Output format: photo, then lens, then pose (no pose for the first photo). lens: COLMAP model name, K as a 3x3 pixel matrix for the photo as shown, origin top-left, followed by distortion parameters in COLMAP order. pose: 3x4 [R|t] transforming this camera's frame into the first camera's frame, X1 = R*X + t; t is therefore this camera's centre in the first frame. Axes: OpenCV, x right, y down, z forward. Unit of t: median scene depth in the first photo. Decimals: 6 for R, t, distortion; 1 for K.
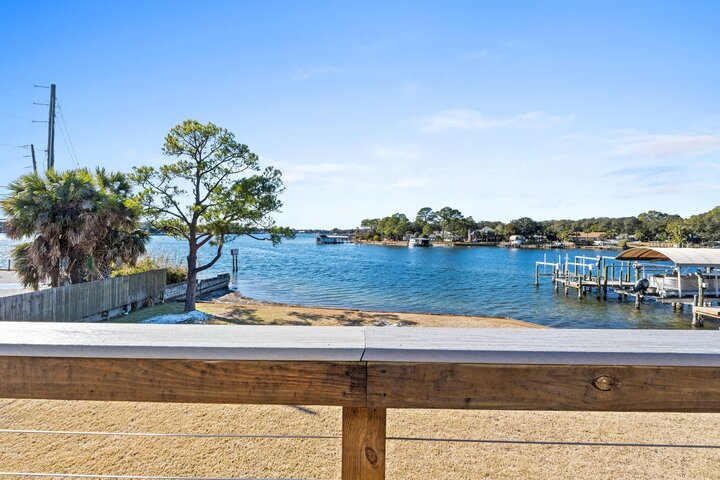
lens RADIAL K [[306.8, 0, 360.0], [0, 306.8, 240.0], [0, 0, 1]] dist [-0.001474, -0.000447]
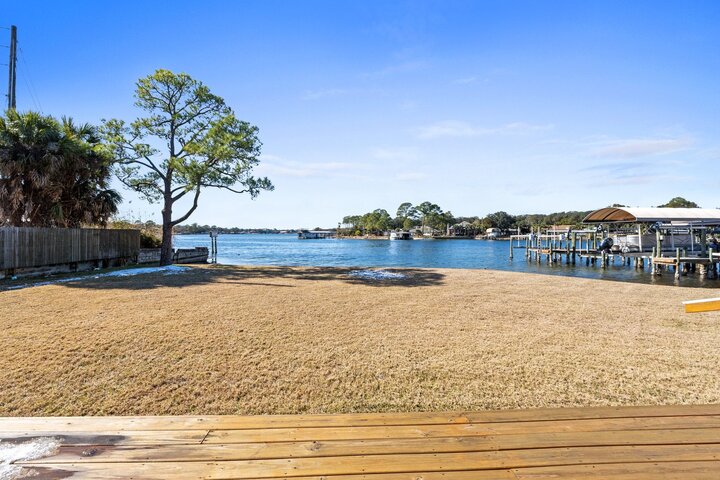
lens RADIAL K [[303.6, 0, 360.0], [0, 303.6, 240.0], [0, 0, 1]] dist [-0.002132, -0.001097]
pose [[0.998172, -0.015221, 0.058489, 0.005377], [0.015322, 0.999882, -0.001280, 0.122105], [-0.058462, 0.002173, 0.998287, 0.001300]]
